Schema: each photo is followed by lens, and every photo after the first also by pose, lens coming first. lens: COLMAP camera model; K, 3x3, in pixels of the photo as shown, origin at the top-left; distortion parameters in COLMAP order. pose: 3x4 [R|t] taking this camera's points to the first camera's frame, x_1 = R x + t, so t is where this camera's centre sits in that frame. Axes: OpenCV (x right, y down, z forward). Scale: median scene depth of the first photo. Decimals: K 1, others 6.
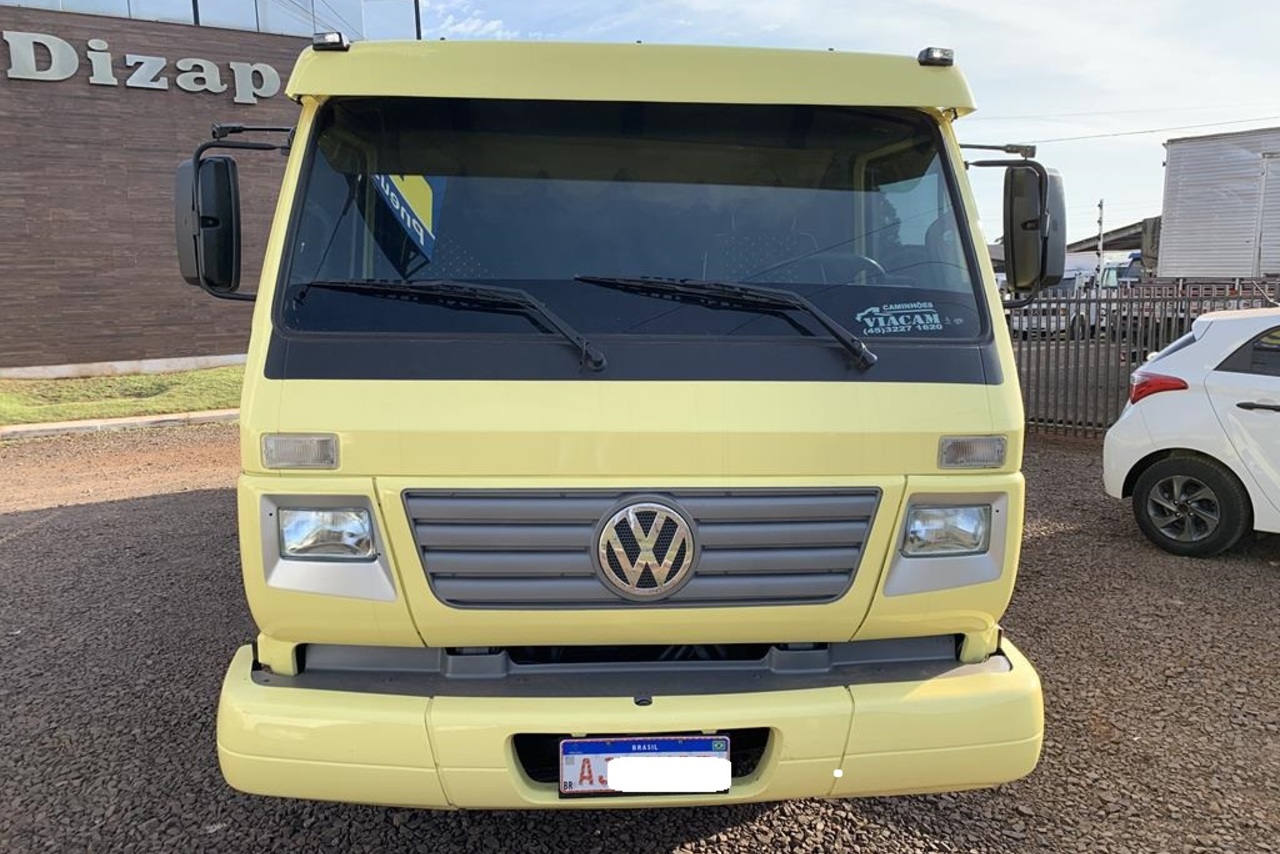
lens RADIAL K [[969.0, 0, 640.0], [0, 969.0, 427.0], [0, 0, 1]] dist [0.041176, -0.048170]
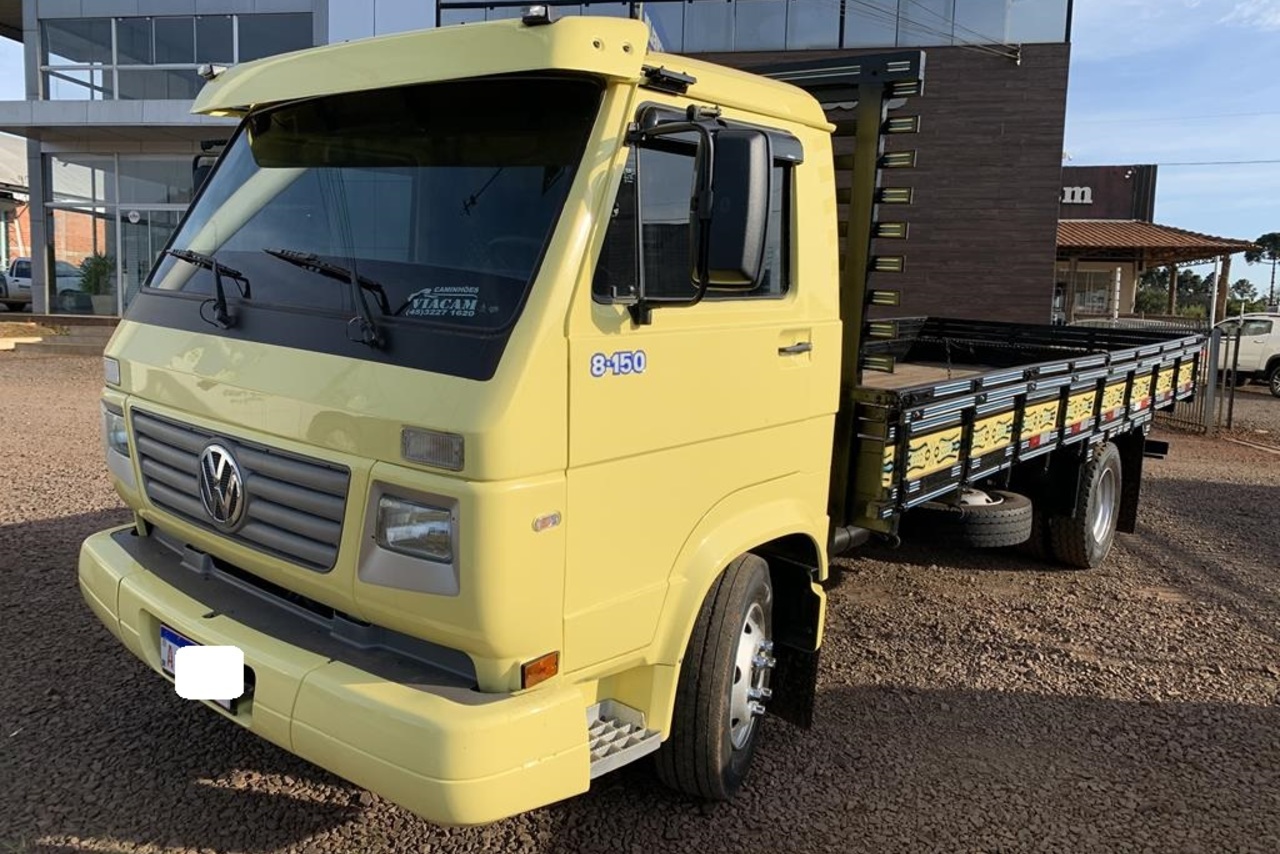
lens RADIAL K [[969.0, 0, 640.0], [0, 969.0, 427.0], [0, 0, 1]] dist [0.041176, -0.048170]
pose [[0.732344, 0.135582, -0.667301, 0.176609], [-0.142820, 0.988763, 0.044157, -0.010056], [0.665789, 0.062966, 0.743478, 0.072213]]
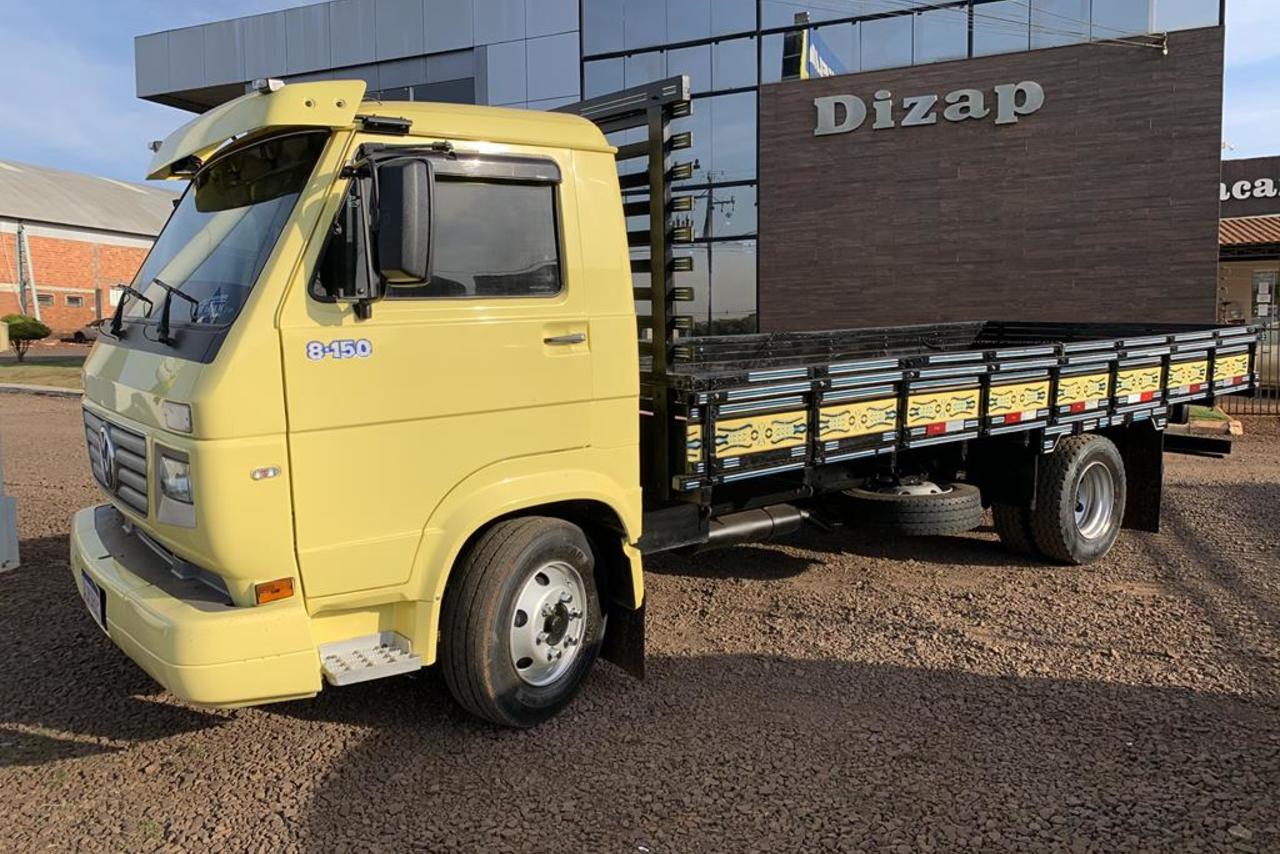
lens RADIAL K [[969.0, 0, 640.0], [0, 969.0, 427.0], [0, 0, 1]] dist [0.041176, -0.048170]
pose [[0.566240, 0.098254, -0.818363, 0.271685], [-0.113606, 0.992697, 0.040579, -0.012257], [0.816373, 0.069993, 0.573267, 0.125866]]
